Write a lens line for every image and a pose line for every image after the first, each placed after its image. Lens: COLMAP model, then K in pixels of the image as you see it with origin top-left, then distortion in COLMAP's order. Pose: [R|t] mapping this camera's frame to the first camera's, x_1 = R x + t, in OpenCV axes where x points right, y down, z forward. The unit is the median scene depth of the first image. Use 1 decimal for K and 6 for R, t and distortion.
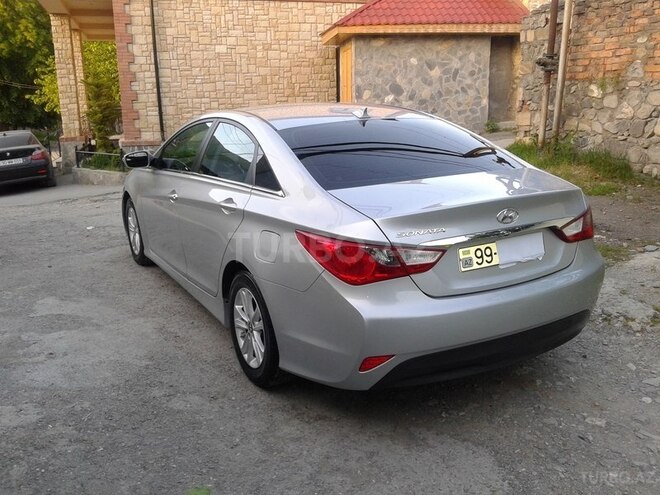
lens RADIAL K [[624.8, 0, 328.4], [0, 624.8, 251.1], [0, 0, 1]] dist [-0.002347, 0.000000]
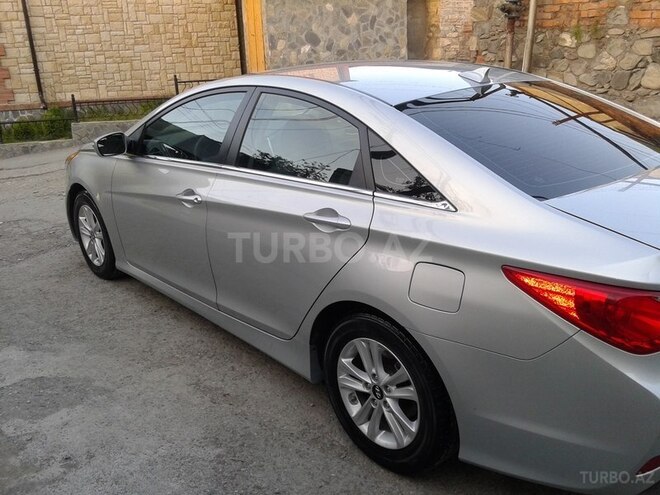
lens RADIAL K [[624.8, 0, 326.5], [0, 624.8, 249.9], [0, 0, 1]] dist [-0.002347, 0.000000]
pose [[0.977544, -0.076078, 0.196519, -0.156112], [0.061323, 0.994898, 0.080112, -0.049152], [-0.201611, -0.066262, 0.977222, 0.169759]]
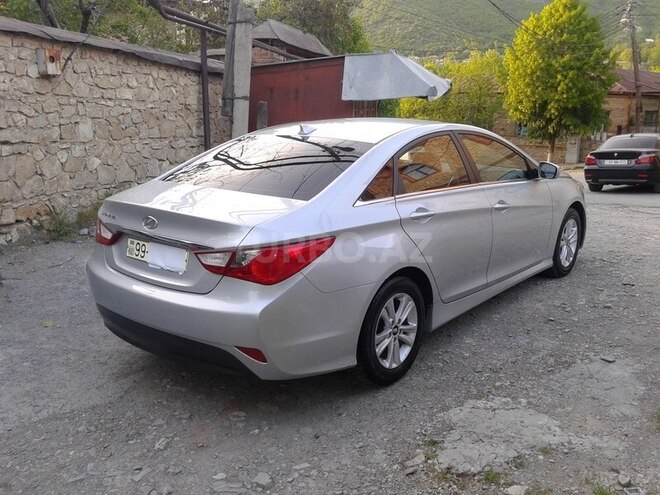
lens RADIAL K [[624.8, 0, 326.8], [0, 624.8, 246.2], [0, 0, 1]] dist [-0.002347, 0.000000]
pose [[0.359455, 0.241794, -0.901292, 0.603870], [-0.245088, 0.956402, 0.158832, -0.115572], [0.900402, 0.163803, 0.403044, 0.345285]]
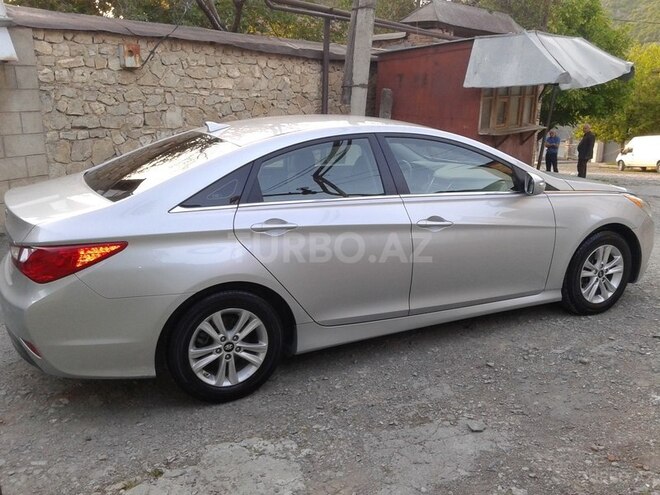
lens RADIAL K [[624.8, 0, 329.1], [0, 624.8, 247.7], [0, 0, 1]] dist [-0.002347, 0.000000]
pose [[-0.055496, 0.286417, -0.956497, 0.612456], [-0.247715, 0.924072, 0.291080, -0.215193], [0.967242, 0.253092, 0.019667, 0.671600]]
